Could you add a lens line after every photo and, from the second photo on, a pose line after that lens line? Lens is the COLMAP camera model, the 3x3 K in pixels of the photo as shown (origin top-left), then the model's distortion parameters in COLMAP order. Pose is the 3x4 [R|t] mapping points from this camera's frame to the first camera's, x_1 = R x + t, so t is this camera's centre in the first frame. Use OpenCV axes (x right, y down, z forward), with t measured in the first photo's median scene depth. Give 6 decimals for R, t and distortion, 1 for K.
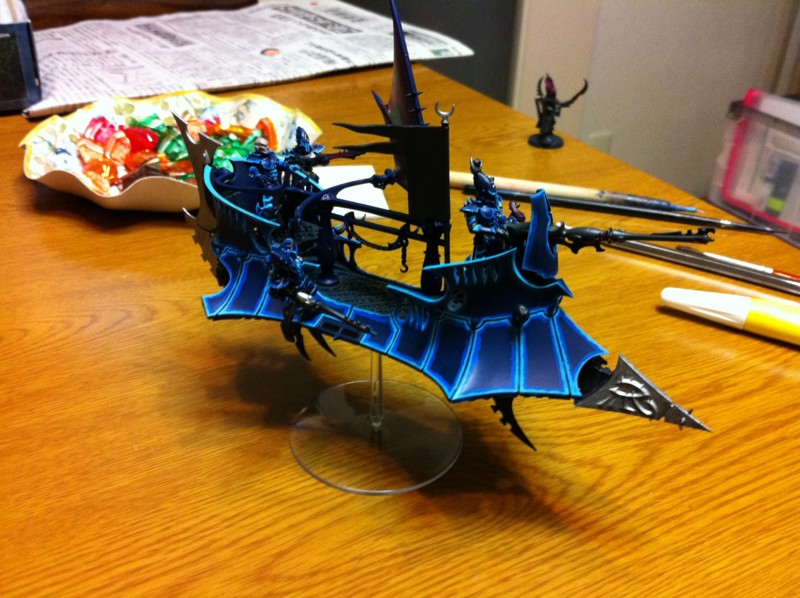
lens RADIAL K [[792.8, 0, 400.0], [0, 792.8, 299.0], [0, 0, 1]] dist [0.043764, -0.257566]
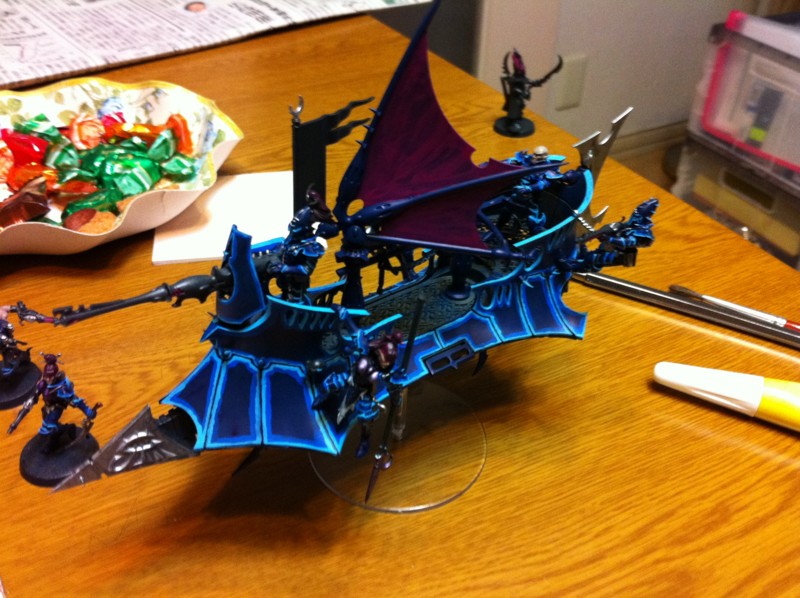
lens RADIAL K [[798.9, 0, 400.0], [0, 798.9, 299.0], [0, 0, 1]] dist [-0.059197, -0.022735]
pose [[0.999122, -0.029623, 0.029623, 0.031835], [0.026041, 0.993054, 0.114740, -0.118532], [-0.032816, -0.113868, 0.992954, 0.142508]]
